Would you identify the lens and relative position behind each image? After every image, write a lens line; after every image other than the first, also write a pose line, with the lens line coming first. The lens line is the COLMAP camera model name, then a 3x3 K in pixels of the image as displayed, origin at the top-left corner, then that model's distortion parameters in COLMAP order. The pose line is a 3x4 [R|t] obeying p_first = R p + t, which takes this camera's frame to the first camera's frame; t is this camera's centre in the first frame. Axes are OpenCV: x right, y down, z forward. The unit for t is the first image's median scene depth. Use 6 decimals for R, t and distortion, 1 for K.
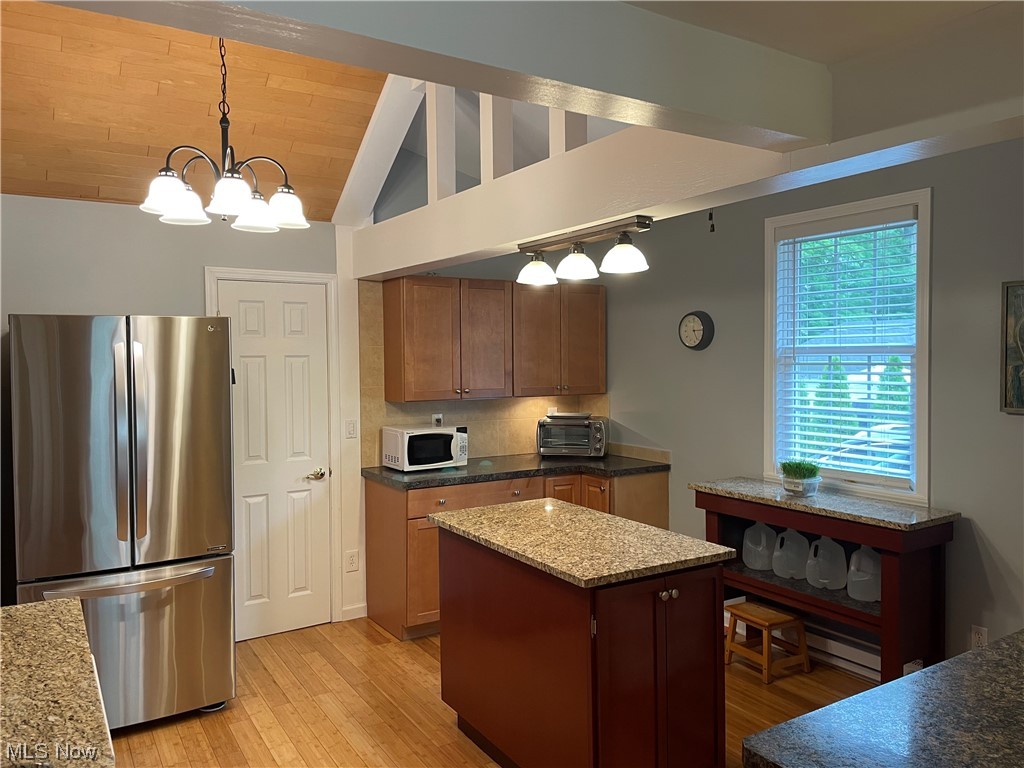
lens RADIAL K [[770.3, 0, 515.2], [0, 770.3, 380.0], [0, 0, 1]] dist [0.017793, -0.007541]
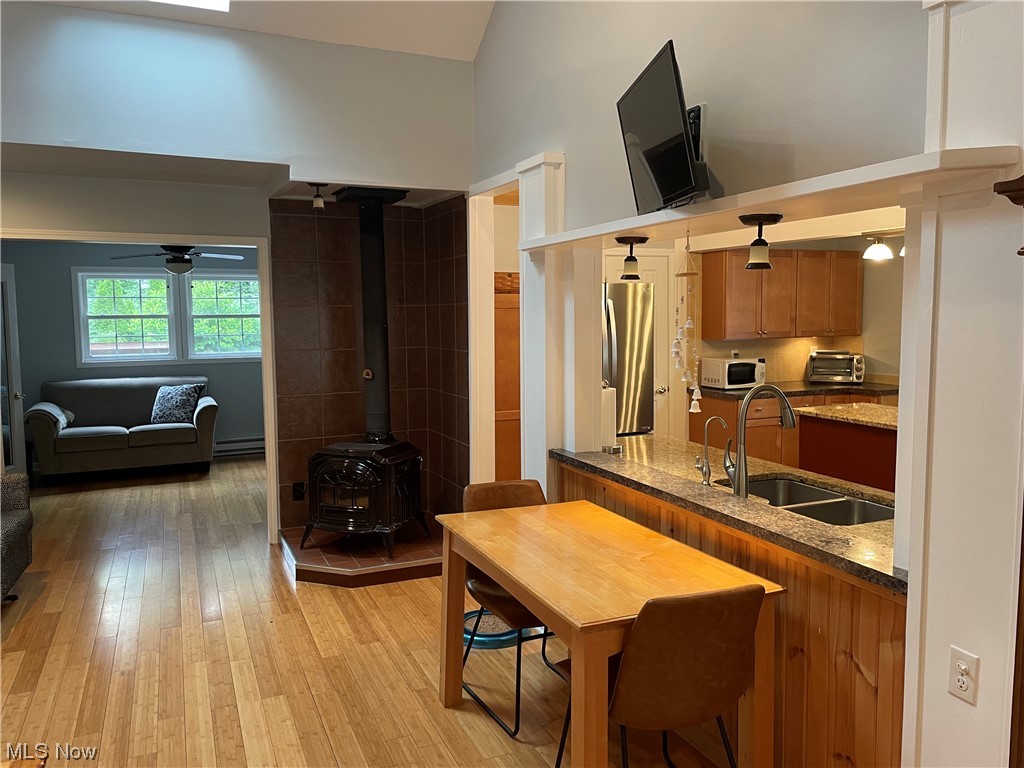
lens RADIAL K [[770.3, 0, 510.4], [0, 770.3, 374.8], [0, 0, 1]] dist [0.017793, -0.007541]
pose [[0.990004, 0.008679, -0.140769, -0.318526], [-0.000982, 0.998505, 0.054654, 0.015126], [0.141033, -0.053970, 0.988533, -0.426316]]
